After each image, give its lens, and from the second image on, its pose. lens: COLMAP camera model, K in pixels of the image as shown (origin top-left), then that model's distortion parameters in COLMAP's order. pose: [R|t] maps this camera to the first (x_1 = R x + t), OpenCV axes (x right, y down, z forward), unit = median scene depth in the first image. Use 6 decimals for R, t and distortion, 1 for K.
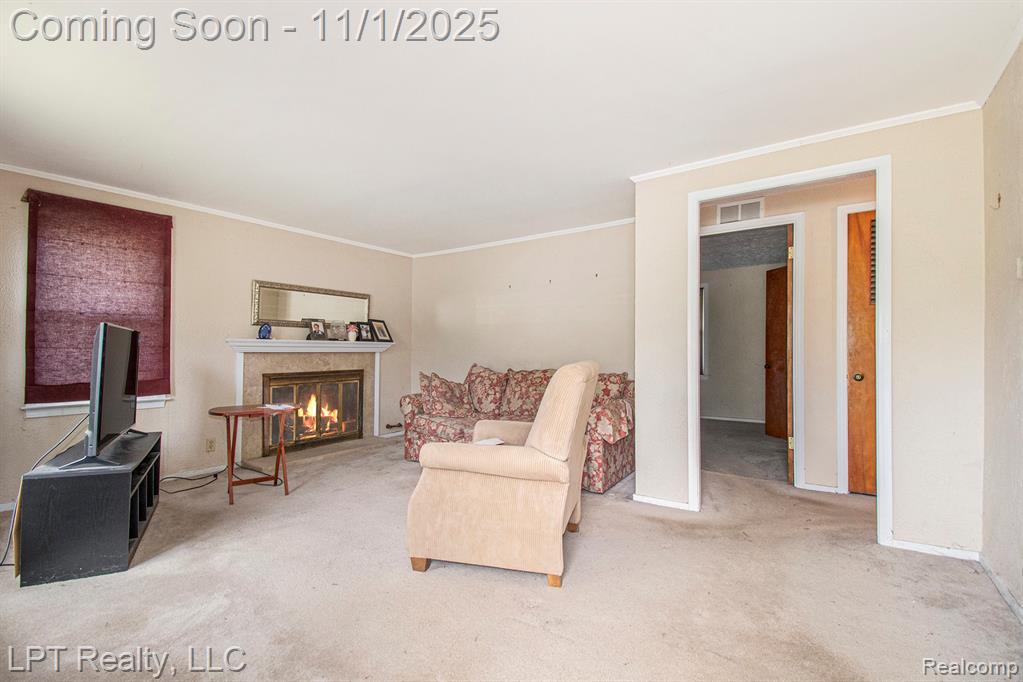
lens RADIAL K [[444.7, 0, 511.4], [0, 444.7, 332.9], [0, 0, 1]] dist [-0.000328, -0.000433]
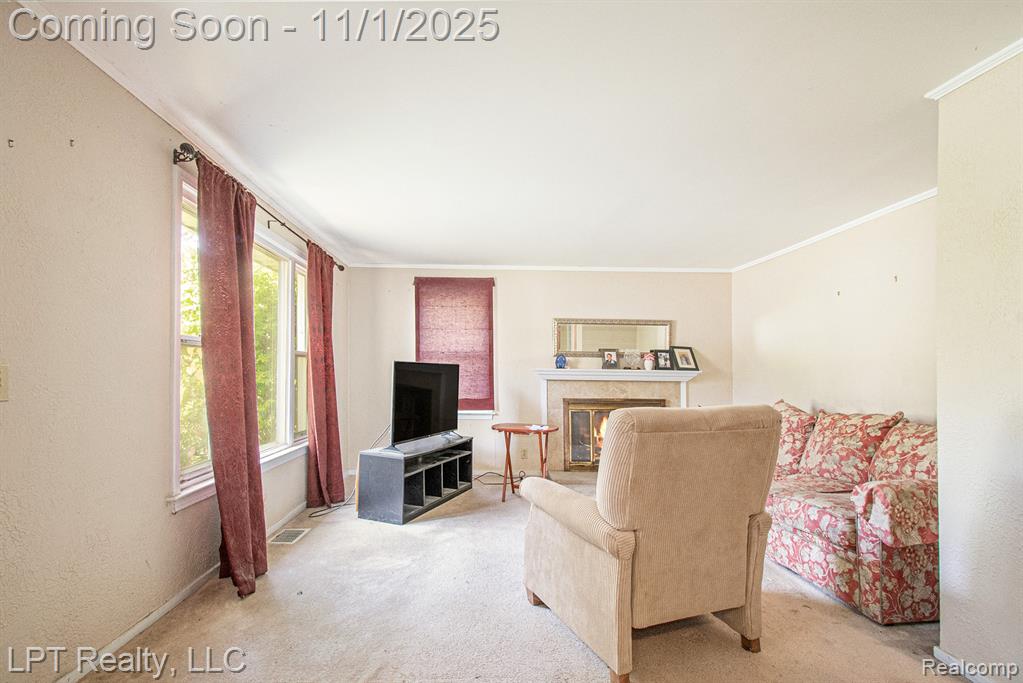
lens RADIAL K [[460.7, 0, 511.5], [0, 460.7, 341.5], [0, 0, 1]] dist [0.001881, -0.015141]
pose [[0.605816, -0.044644, -0.794351, 0.304656], [0.018982, 0.998951, -0.041666, -0.008145], [0.795378, 0.010164, 0.606029, 0.160265]]
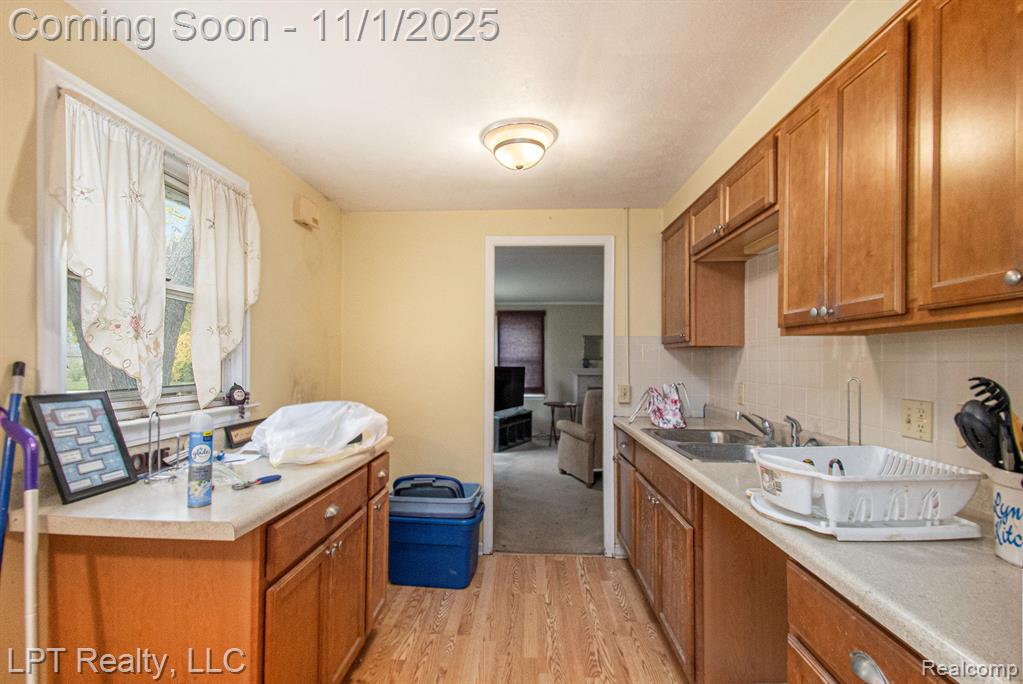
lens RADIAL K [[460.7, 0, 511.5], [0, 460.7, 342.0], [0, 0, 1]] dist [0.001881, -0.015141]
pose [[0.518844, -0.018189, -0.854675, 0.831334], [0.017151, 0.999794, -0.010866, -0.073785], [0.854697, -0.009020, 0.519049, -0.220950]]
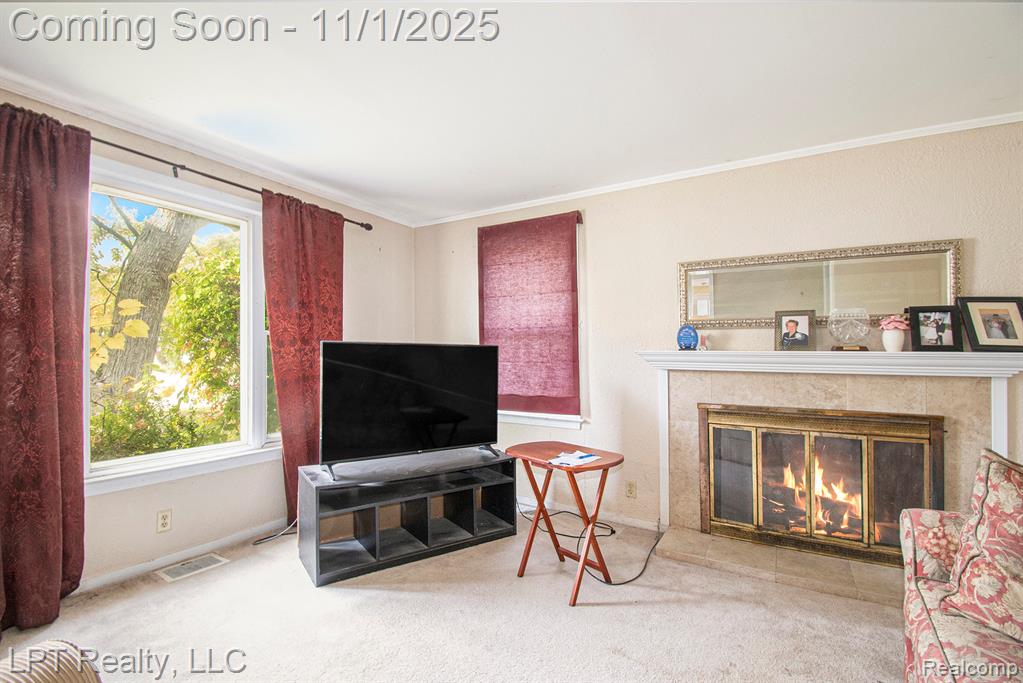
lens RADIAL K [[460.7, 0, 511.5], [0, 460.7, 341.5], [0, 0, 1]] dist [0.001881, -0.015141]
pose [[0.048116, -0.028729, -0.998429, 0.100855], [0.029349, 0.999195, -0.027336, 0.011423], [0.998410, -0.027988, 0.048921, 0.667234]]
